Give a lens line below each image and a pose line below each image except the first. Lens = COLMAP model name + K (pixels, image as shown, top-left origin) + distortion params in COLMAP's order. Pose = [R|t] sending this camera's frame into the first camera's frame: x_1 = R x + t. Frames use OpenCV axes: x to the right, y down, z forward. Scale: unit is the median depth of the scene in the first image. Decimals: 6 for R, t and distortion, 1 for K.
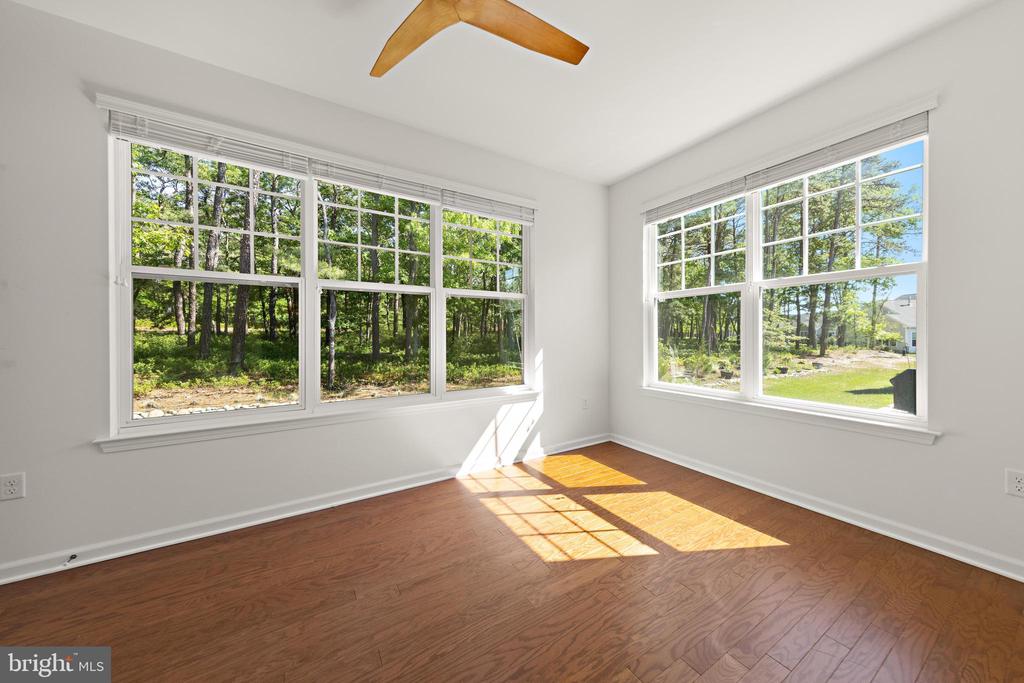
lens RADIAL K [[352.7, 0, 517.3], [0, 352.7, 335.5], [0, 0, 1]] dist [0.000247, 0.000021]
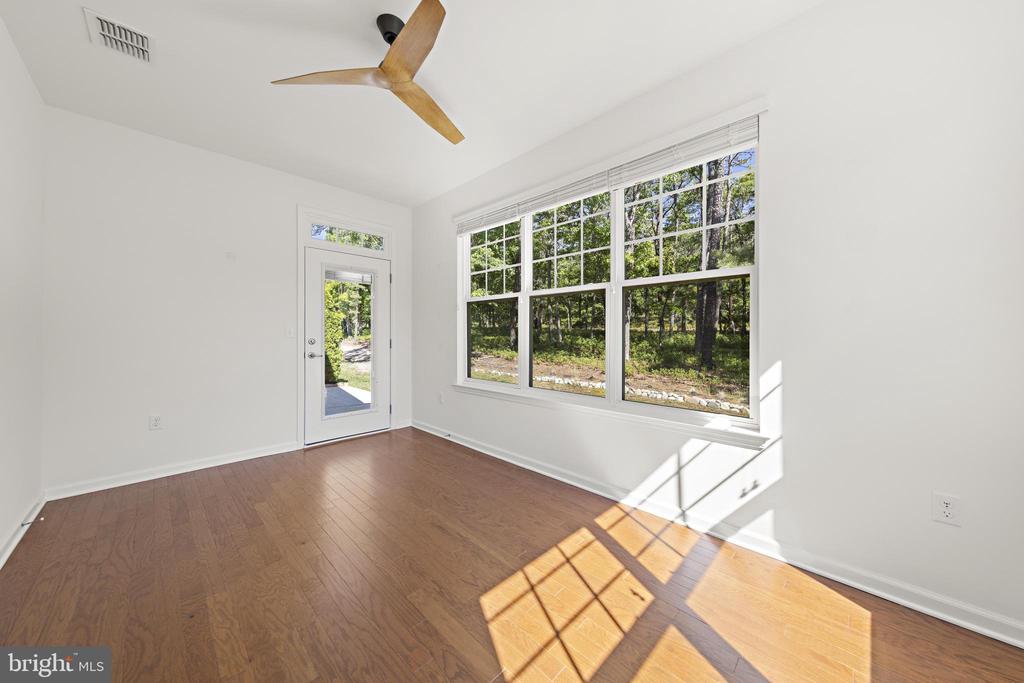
lens RADIAL K [[352.7, 0, 517.3], [0, 352.7, 335.5], [0, 0, 1]] dist [0.000247, 0.000021]
pose [[0.224770, 0.005479, -0.974396, 0.688454], [-0.003323, 0.999983, 0.004856, -0.002715], [0.974406, 0.002146, 0.224784, 0.656823]]
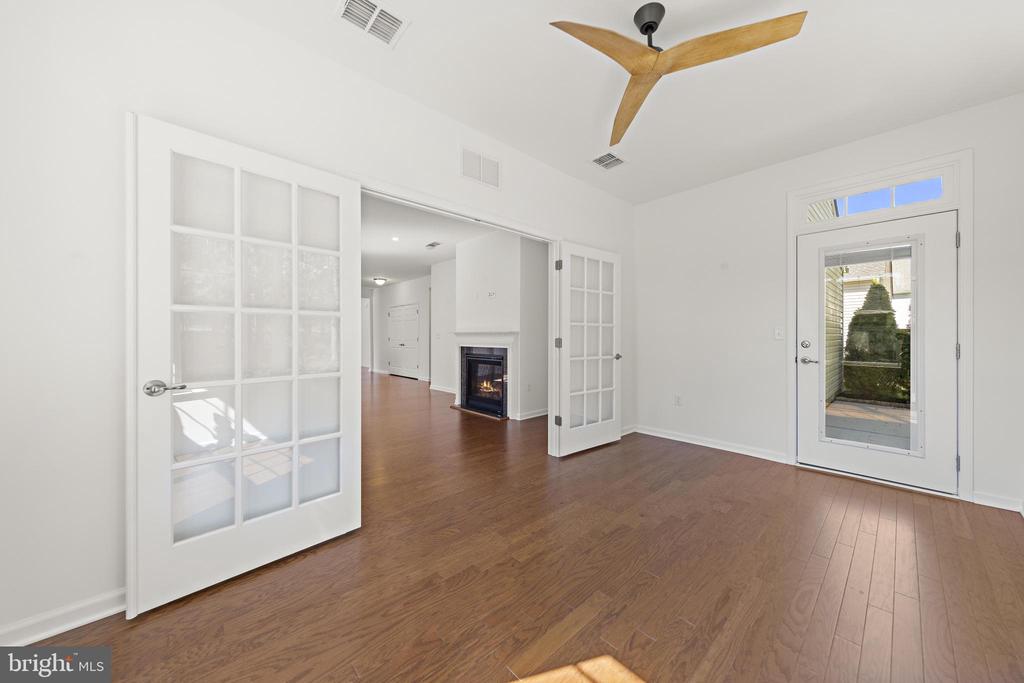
lens RADIAL K [[356.3, 0, 516.4], [0, 356.3, 334.3], [0, 0, 1]] dist [0.012035, 0.000024]
pose [[-0.983639, 0.003710, -0.180114, 0.296189], [0.004481, 0.999982, -0.003876, -0.002165], [0.180097, -0.004619, -0.983638, 1.234533]]
